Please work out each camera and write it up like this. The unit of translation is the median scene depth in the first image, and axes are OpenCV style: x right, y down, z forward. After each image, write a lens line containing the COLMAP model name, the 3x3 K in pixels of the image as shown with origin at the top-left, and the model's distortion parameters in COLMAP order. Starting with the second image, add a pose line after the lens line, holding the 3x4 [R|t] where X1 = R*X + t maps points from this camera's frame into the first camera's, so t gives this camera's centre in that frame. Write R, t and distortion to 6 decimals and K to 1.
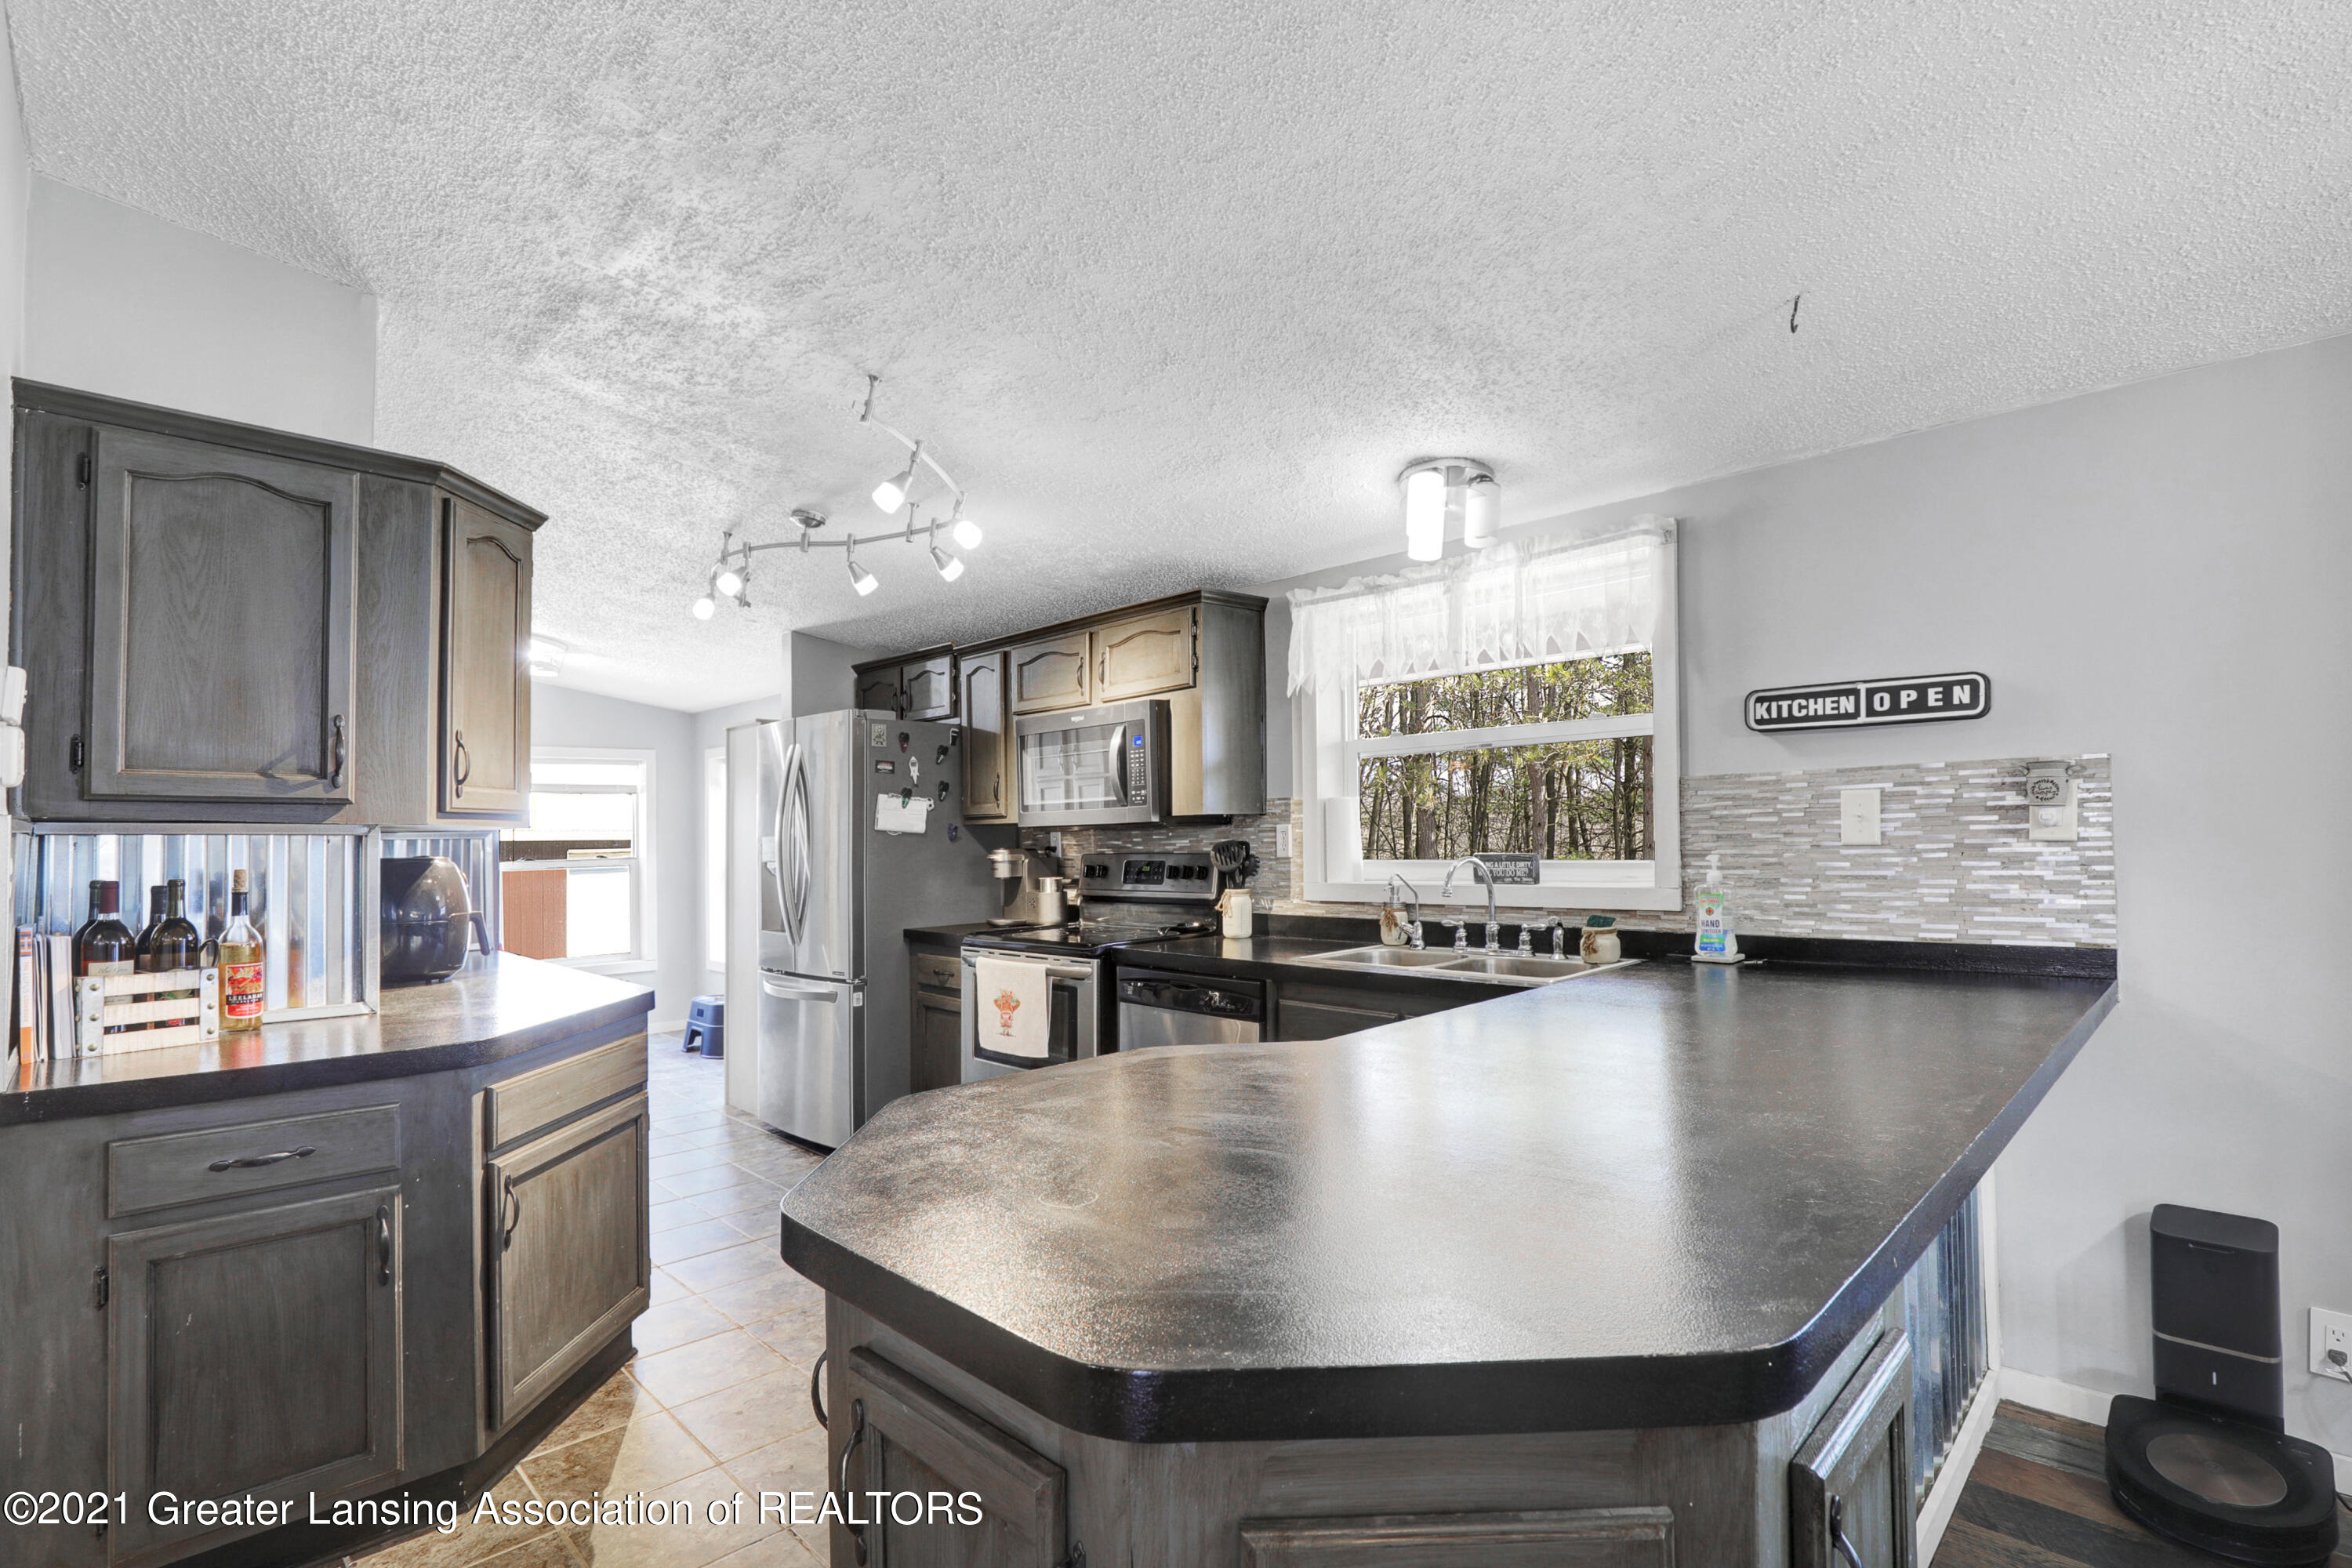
lens RADIAL K [[1083.1, 0, 1179.7], [0, 1083.1, 839.2], [0, 0, 1]] dist [-0.000306, -0.000807]
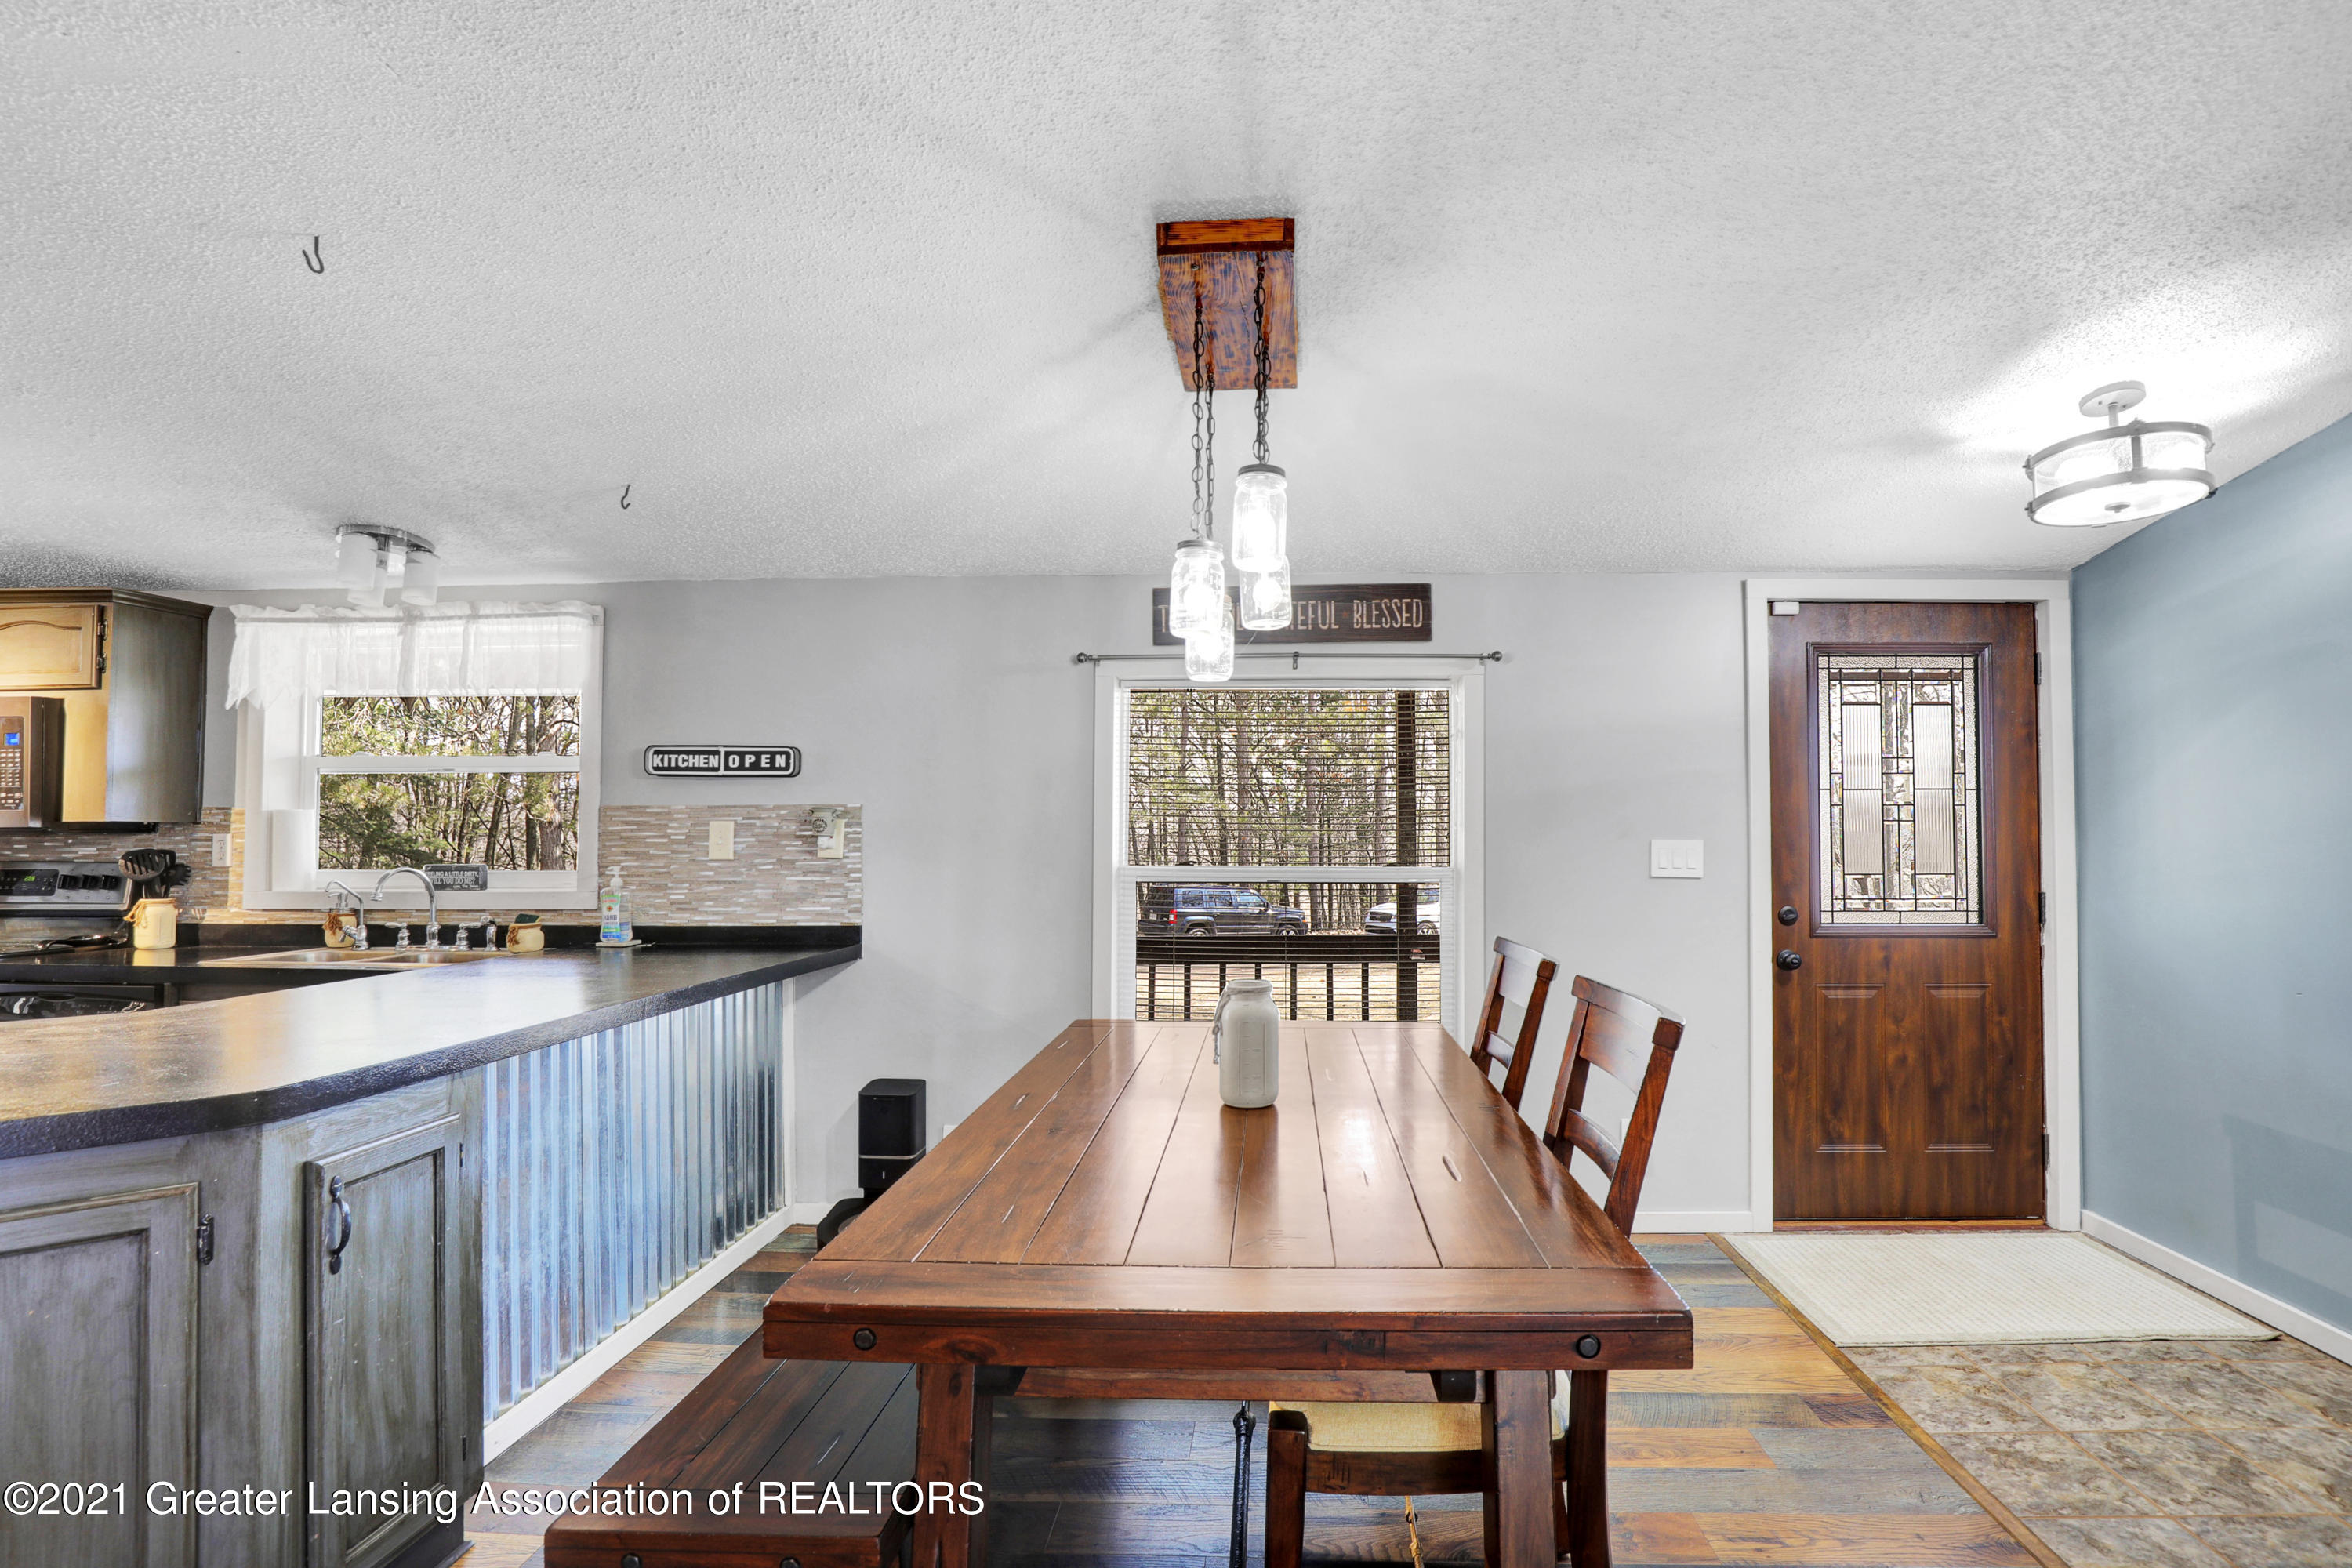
lens RADIAL K [[1083.1, 0, 1179.7], [0, 1083.1, 839.2], [0, 0, 1]] dist [-0.000306, -0.000807]
pose [[0.751946, 0.019912, 0.658924, 0.122641], [-0.014976, 0.999802, -0.013123, -0.010583], [-0.659055, 0.000000, 0.752095, -0.410595]]
